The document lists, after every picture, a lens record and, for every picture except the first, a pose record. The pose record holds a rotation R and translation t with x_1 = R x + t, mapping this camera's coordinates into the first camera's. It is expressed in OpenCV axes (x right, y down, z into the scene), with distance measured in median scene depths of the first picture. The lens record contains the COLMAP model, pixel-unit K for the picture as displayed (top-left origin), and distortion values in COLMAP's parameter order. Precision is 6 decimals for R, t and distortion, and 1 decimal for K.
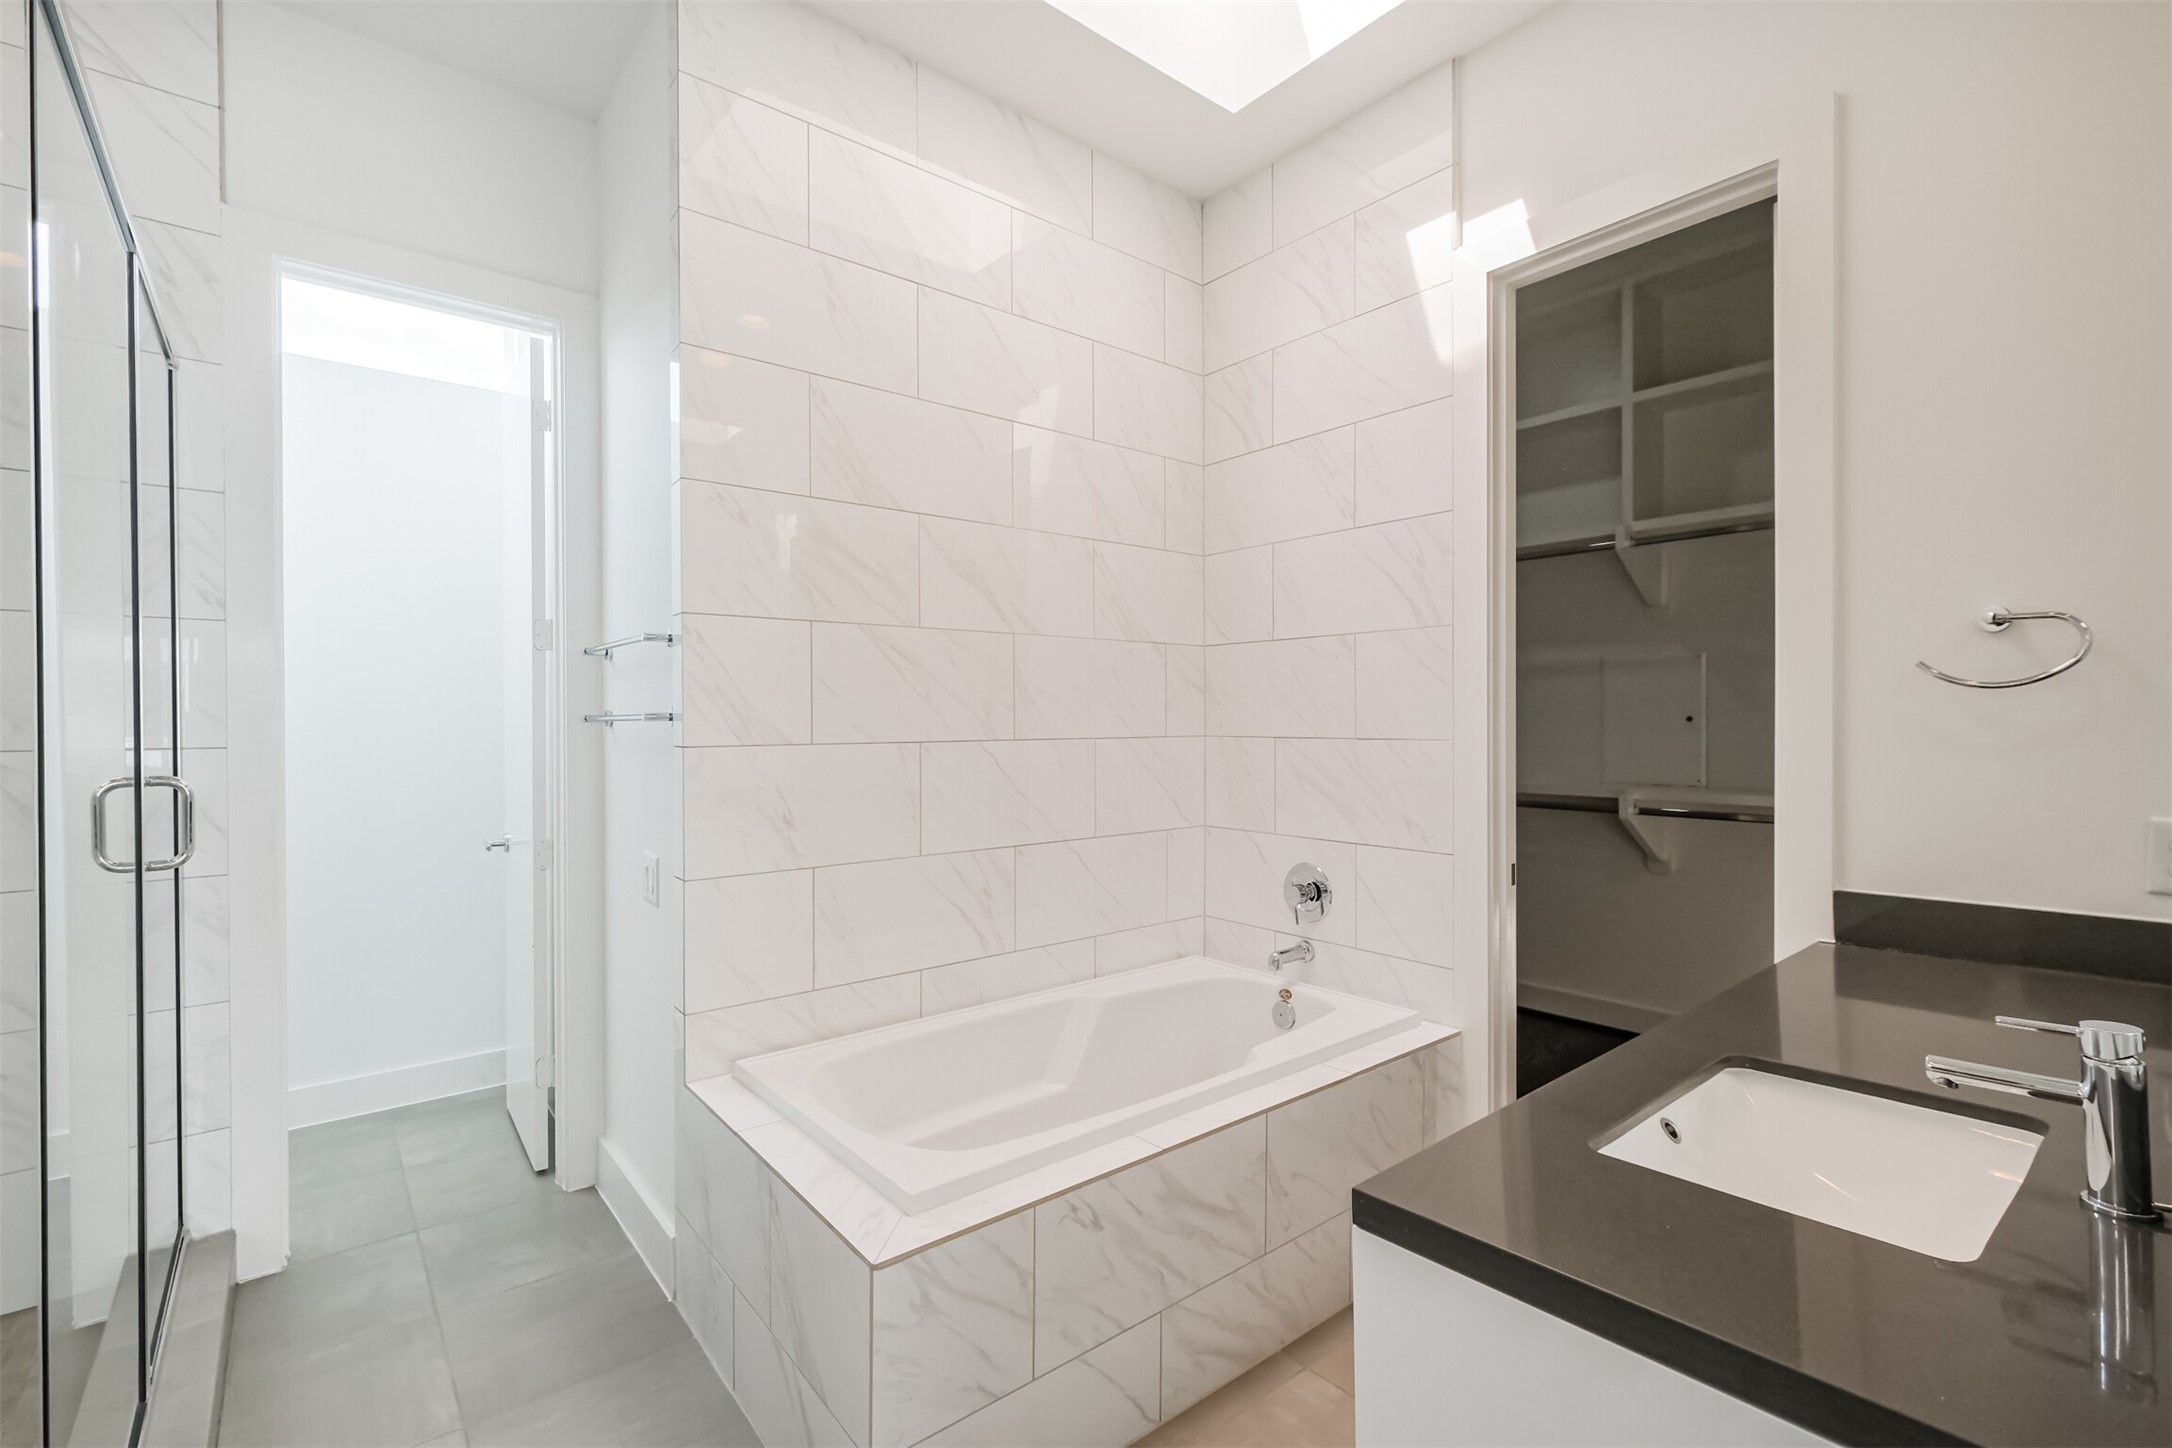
lens RADIAL K [[967.9, 0, 1084.5], [0, 967.9, 727.7], [0, 0, 1]] dist [0.003220, 0.000157]
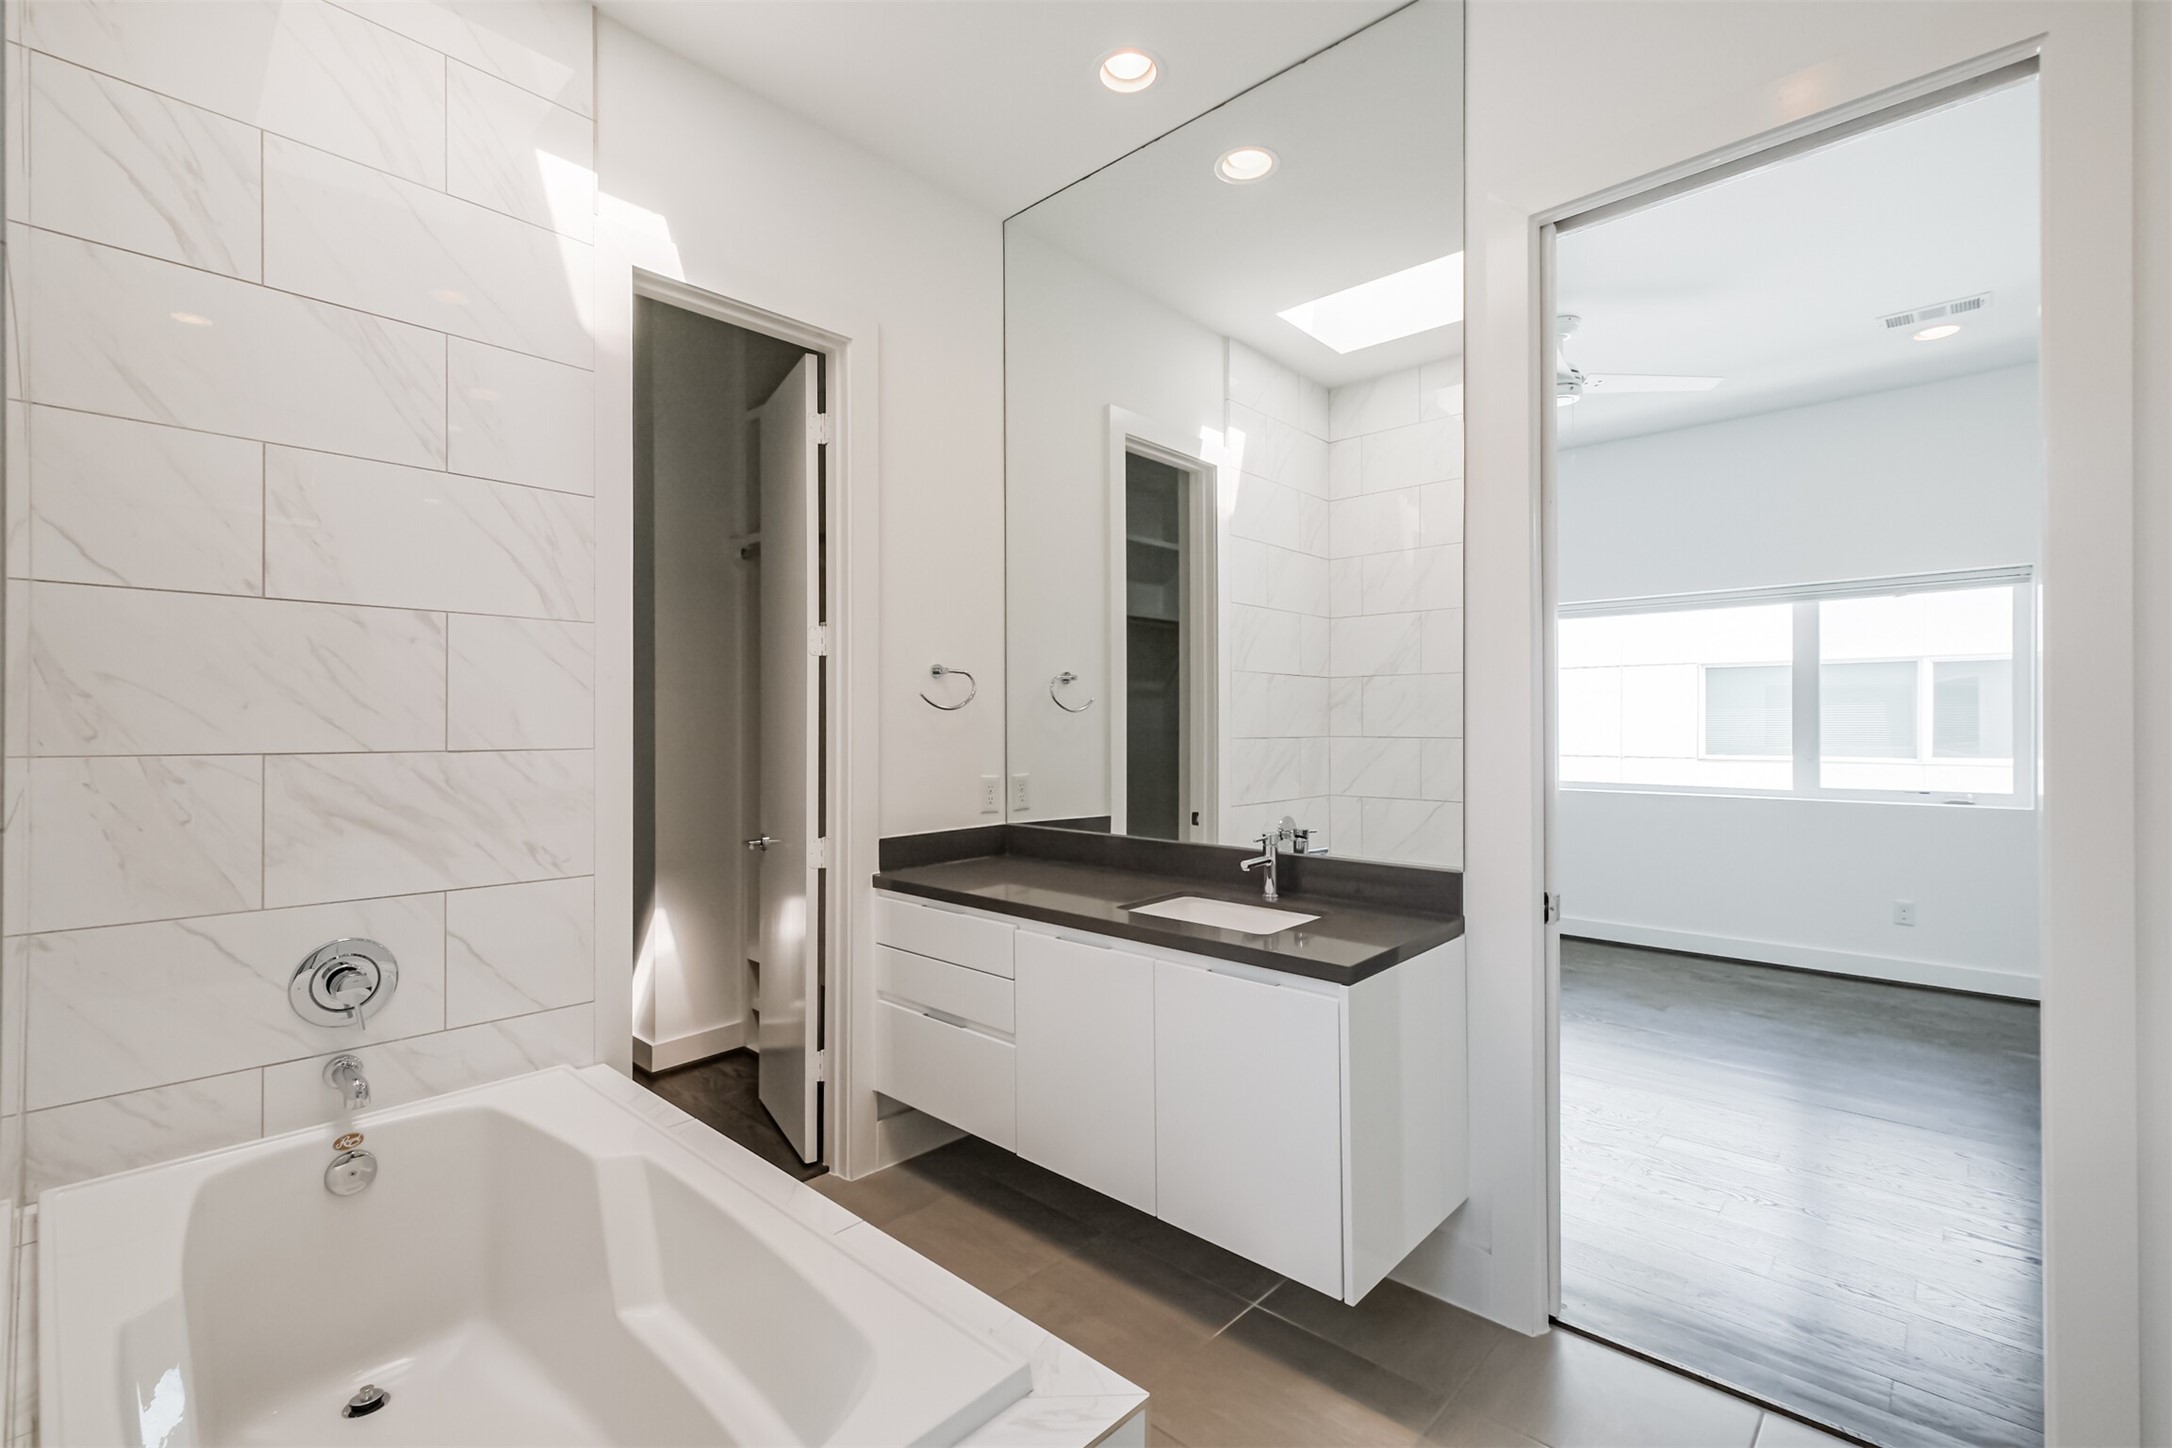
lens RADIAL K [[953.3, 0, 1090.8], [0, 953.3, 728.0], [0, 0, 1]] dist [-0.001929, -0.001162]
pose [[-0.128381, 0.011577, 0.991657, -0.588329], [0.014884, 0.999842, -0.009746, 0.008661], [-0.991613, 0.013509, -0.128533, 0.681382]]
